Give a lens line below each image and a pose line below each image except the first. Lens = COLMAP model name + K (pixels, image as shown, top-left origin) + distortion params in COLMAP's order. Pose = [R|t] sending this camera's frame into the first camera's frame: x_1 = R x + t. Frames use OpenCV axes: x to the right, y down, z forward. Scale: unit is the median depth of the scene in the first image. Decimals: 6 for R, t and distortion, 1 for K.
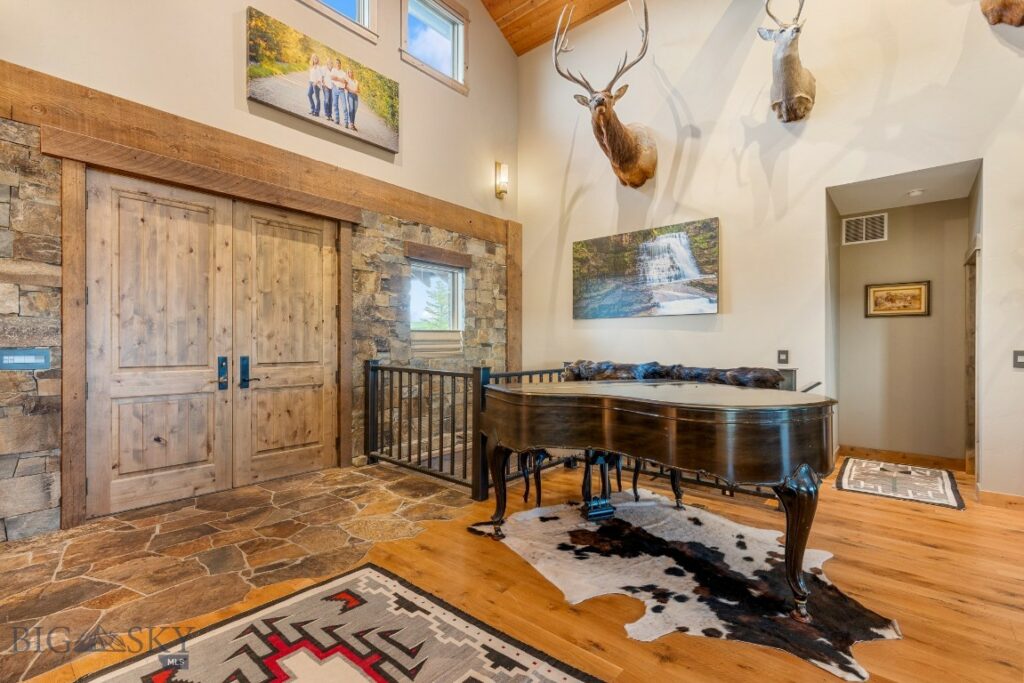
lens RADIAL K [[463.8, 0, 513.3], [0, 463.8, 346.7], [0, 0, 1]] dist [0.001436, 0.000910]
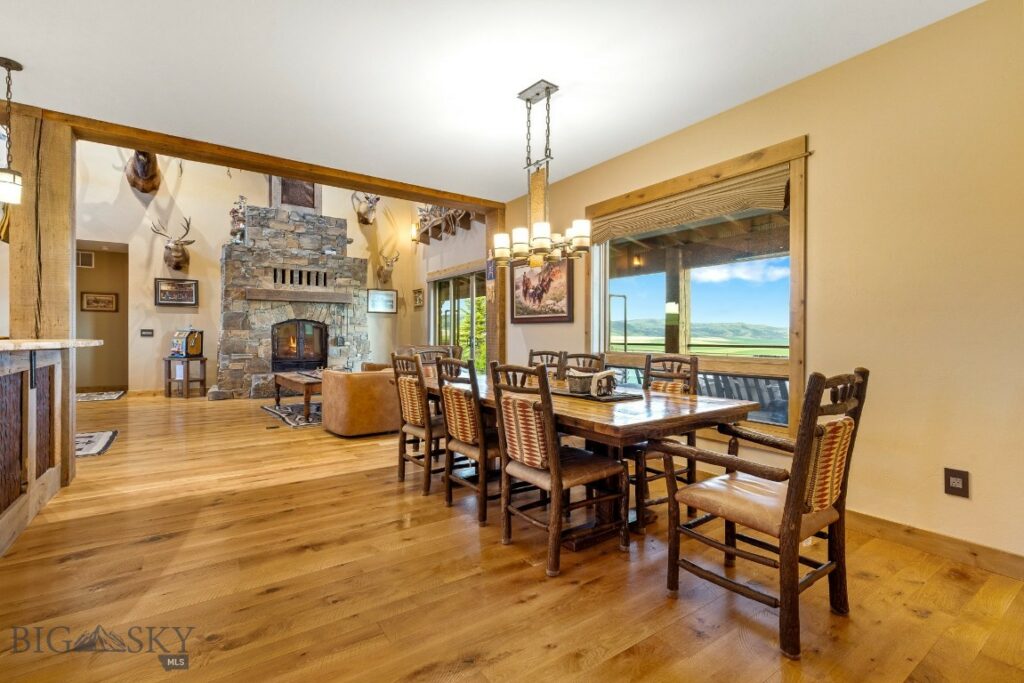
lens RADIAL K [[463.8, 0, 513.4], [0, 463.8, 335.8], [0, 0, 1]] dist [0.001436, 0.000910]
pose [[0.254233, -0.000028, 0.967143, -0.684567], [-0.002108, 0.999998, 0.000583, 0.033716], [-0.967141, -0.002187, 0.254232, -1.352884]]
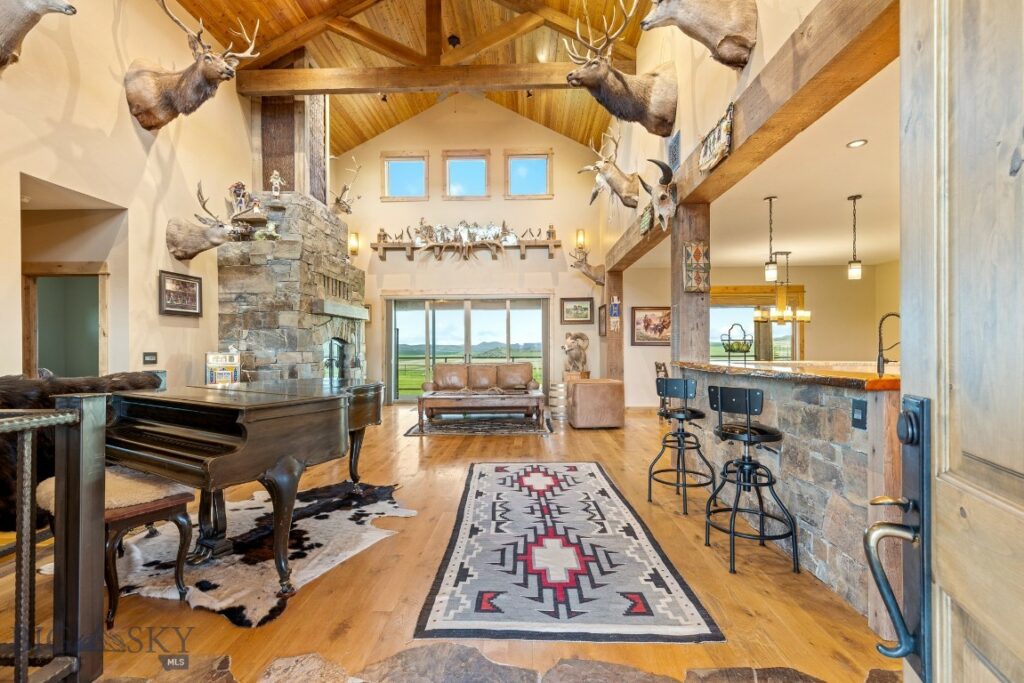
lens RADIAL K [[463.8, 0, 512.1], [0, 463.8, 346.6], [0, 0, 1]] dist [0.001436, 0.000910]
pose [[-0.625460, 0.003641, 0.780248, -0.711308], [0.005861, 0.999983, 0.000031, -0.003463], [-0.780235, 0.004592, -0.625470, 0.958348]]
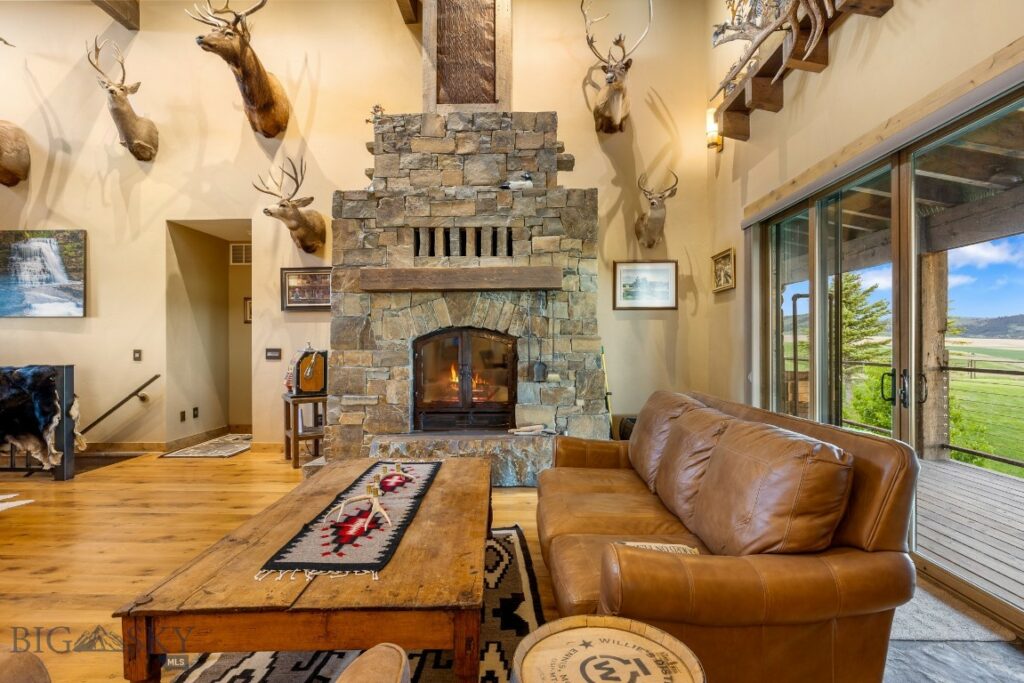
lens RADIAL K [[506.7, 0, 515.0], [0, 506.7, 340.6], [0, 0, 1]] dist [0.001903, 0.000618]
pose [[0.777902, -0.001000, 0.628385, 0.631422], [0.005382, 0.999973, -0.005071, -0.004567], [-0.628362, 0.007326, 0.777886, -0.770641]]
